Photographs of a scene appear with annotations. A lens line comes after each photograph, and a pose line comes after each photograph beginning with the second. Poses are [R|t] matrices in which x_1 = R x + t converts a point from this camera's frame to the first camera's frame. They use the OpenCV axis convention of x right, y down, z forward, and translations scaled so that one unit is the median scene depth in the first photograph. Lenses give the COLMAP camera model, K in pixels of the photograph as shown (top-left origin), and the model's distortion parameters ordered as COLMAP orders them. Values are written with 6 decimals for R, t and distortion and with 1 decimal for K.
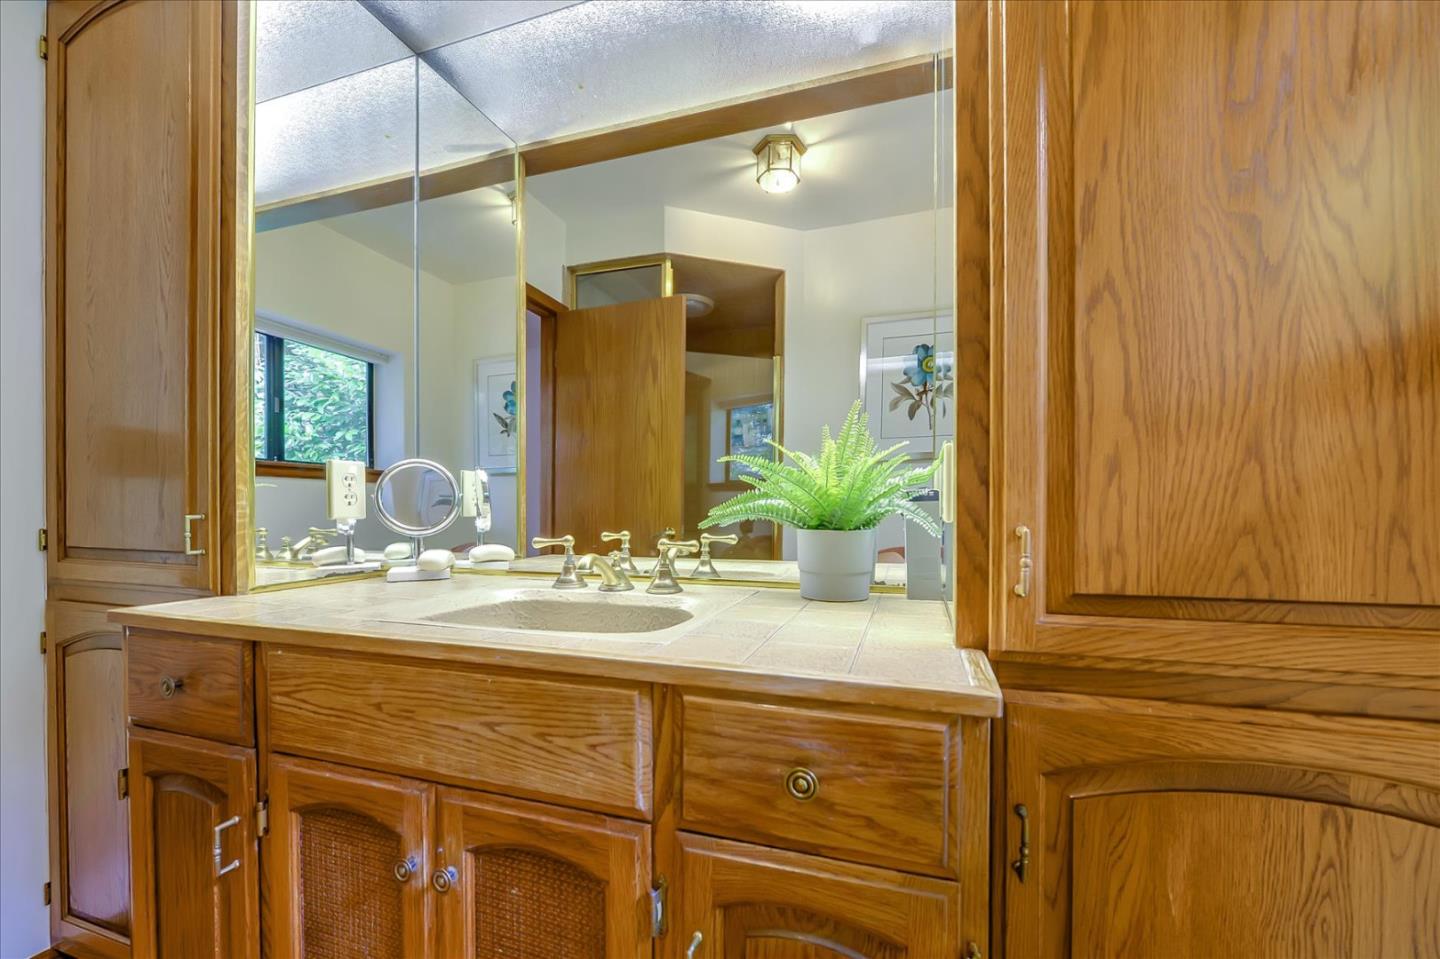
lens RADIAL K [[603.9, 0, 721.7], [0, 603.9, 490.9], [0, 0, 1]] dist [-0.004477, -0.000510]
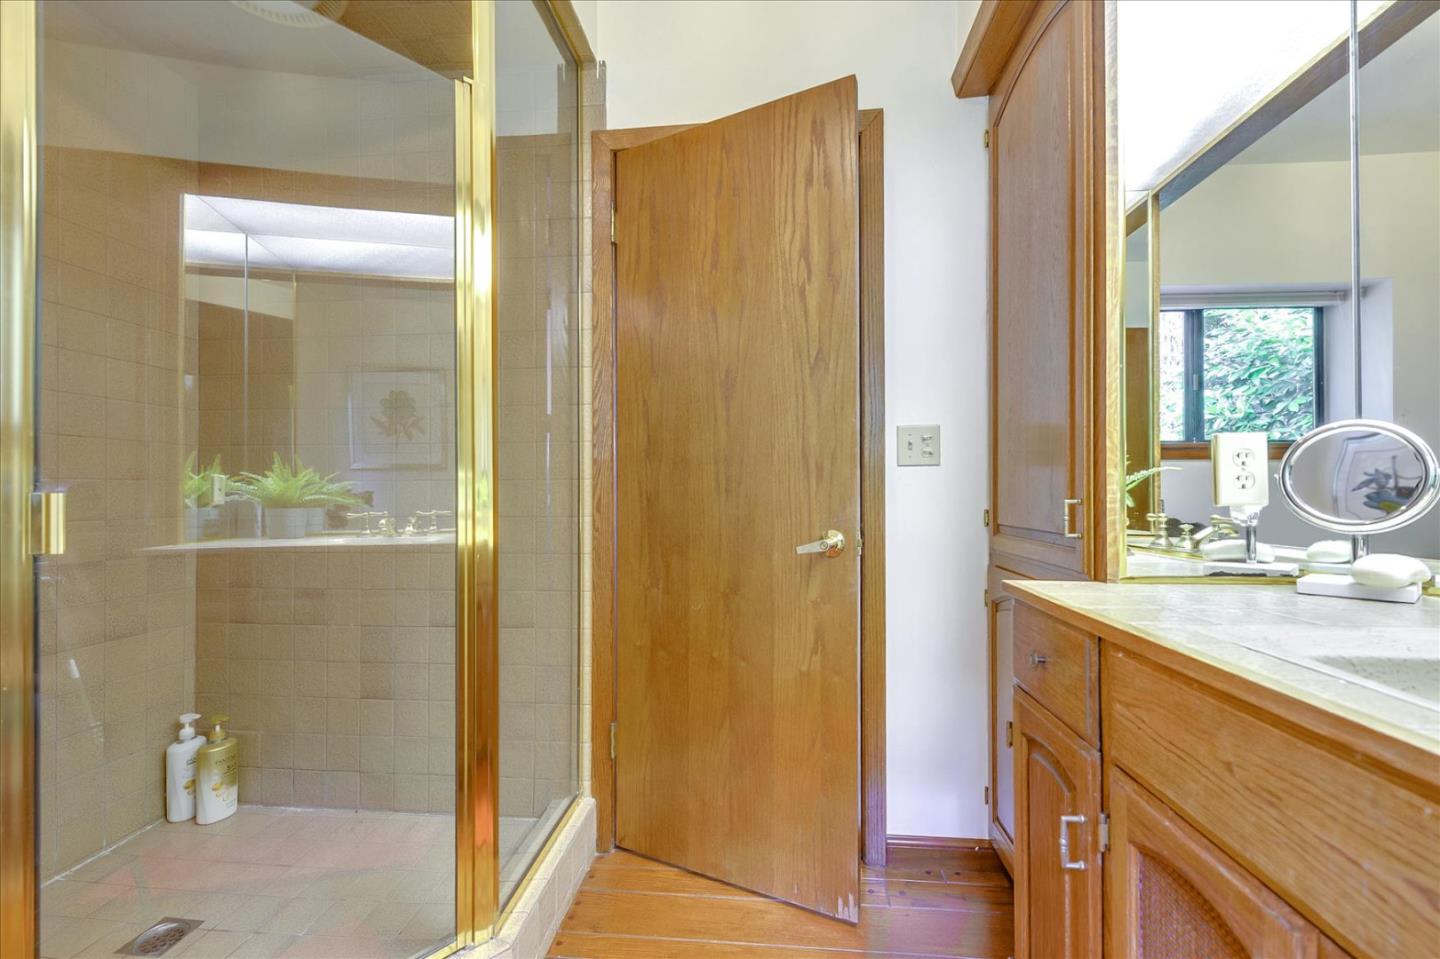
lens RADIAL K [[603.9, 0, 721.7], [0, 603.9, 490.9], [0, 0, 1]] dist [-0.004477, -0.000510]
pose [[0.235592, -0.005410, -0.971837, -0.008140], [0.028630, 0.999589, 0.001376, 0.006467], [0.971430, -0.028148, 0.235650, 0.169355]]
